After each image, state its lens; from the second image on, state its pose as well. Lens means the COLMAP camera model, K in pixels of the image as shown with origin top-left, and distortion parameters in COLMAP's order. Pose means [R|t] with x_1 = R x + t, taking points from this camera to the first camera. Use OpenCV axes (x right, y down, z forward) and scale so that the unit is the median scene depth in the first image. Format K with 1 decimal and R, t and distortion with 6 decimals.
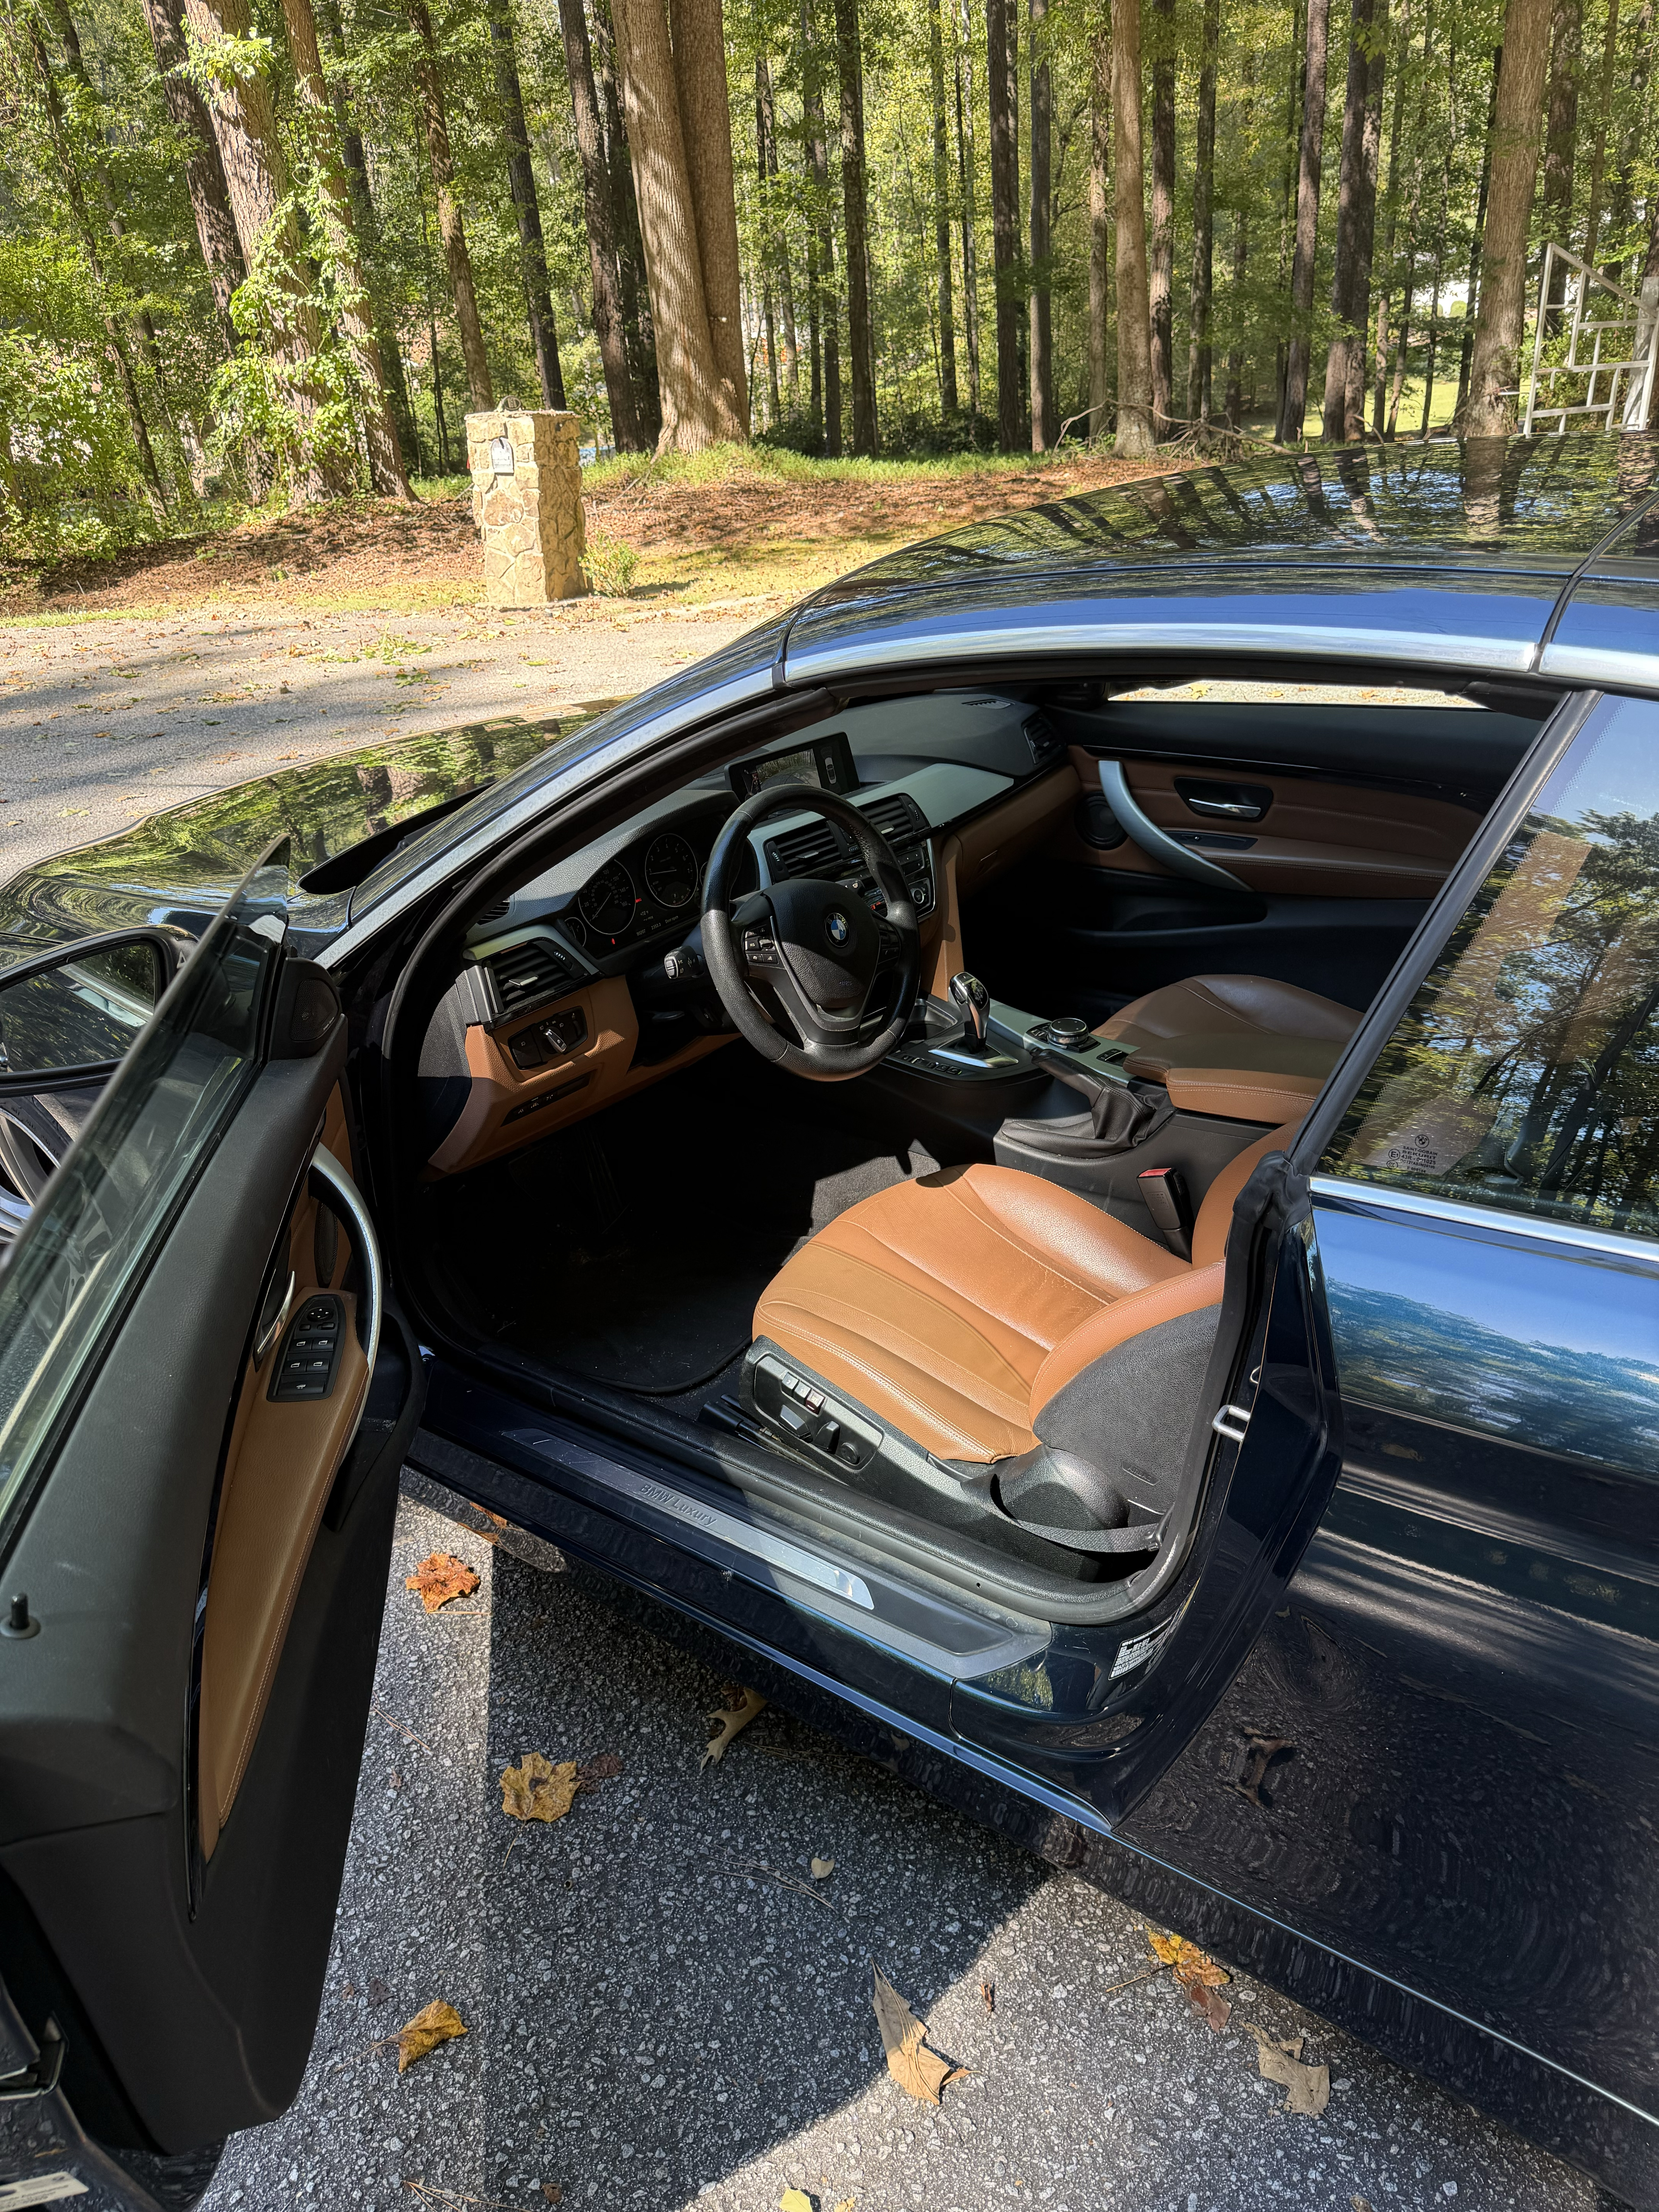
lens RADIAL K [[1543.1, 0, 829.5], [0, 1543.1, 1106.0], [0, 0, 1]] dist [-0.001623, -0.007840]
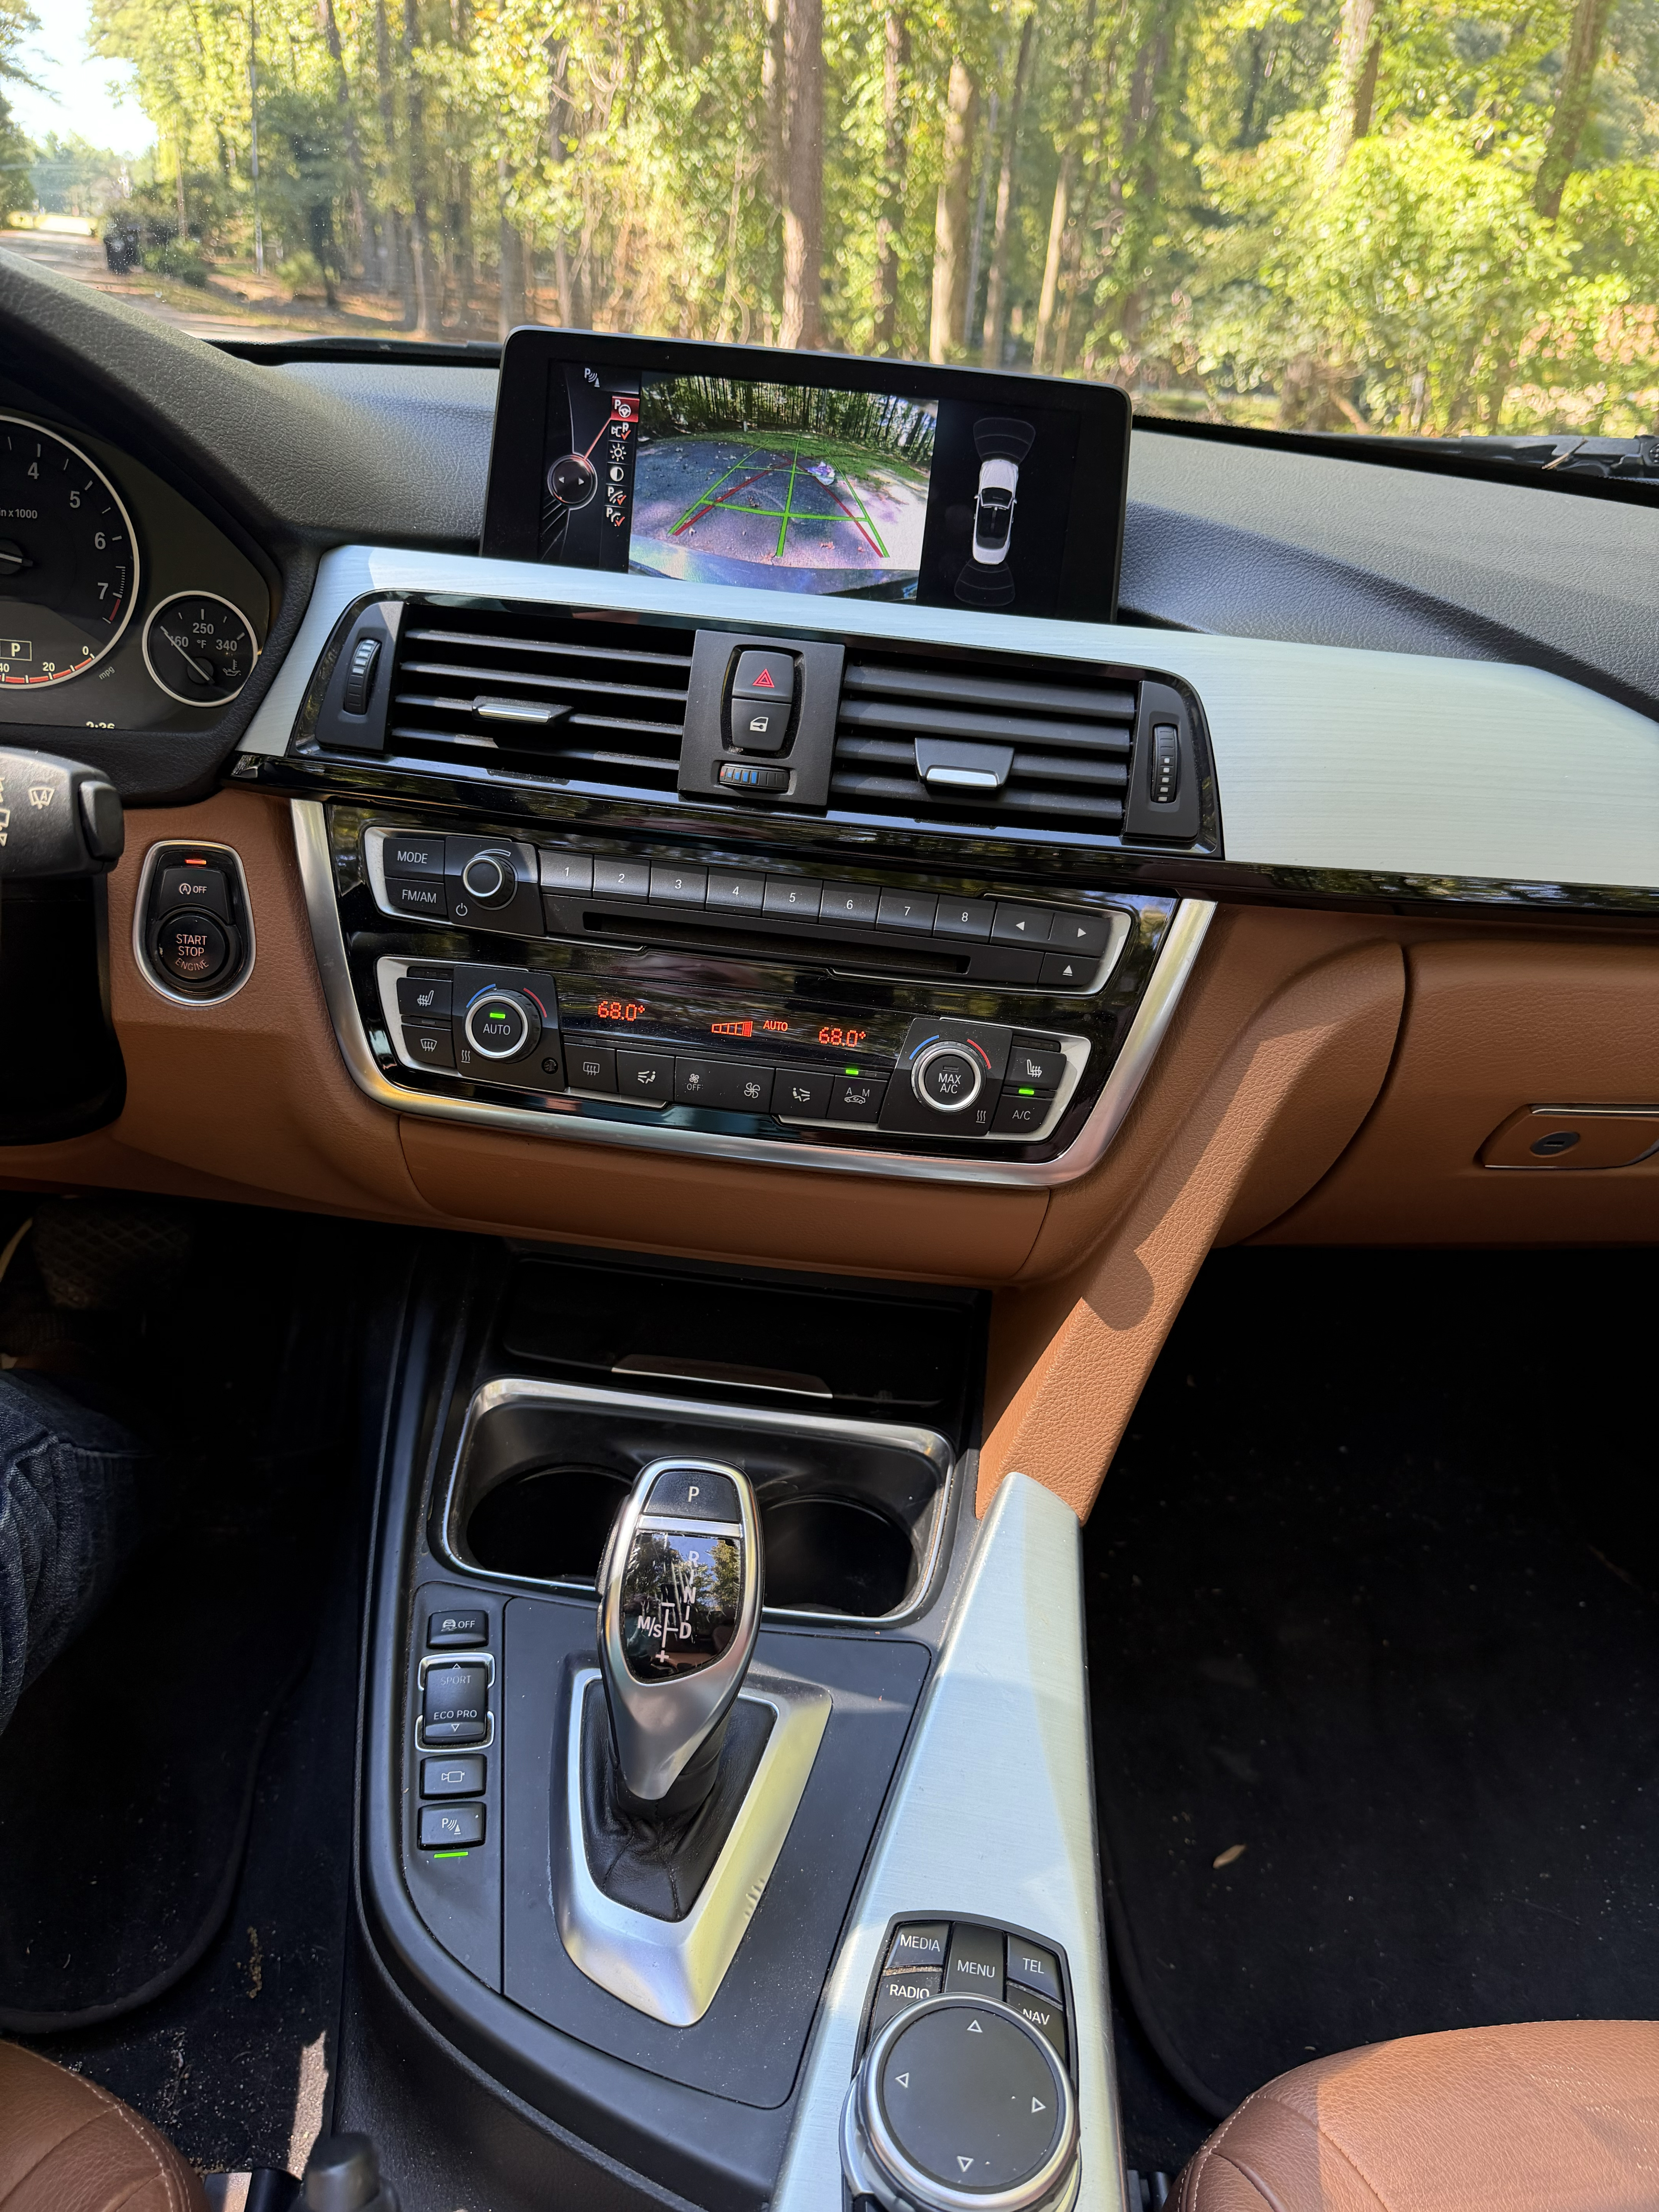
lens RADIAL K [[1512.7, 0, 838.3], [0, 1512.7, 1111.1], [0, 0, 1]] dist [0.038799, -0.048535]
pose [[0.620292, 0.460467, -0.634986, 0.024779], [-0.451311, 0.871640, 0.191211, -0.021285], [0.641526, 0.167970, 0.748486, 0.102727]]
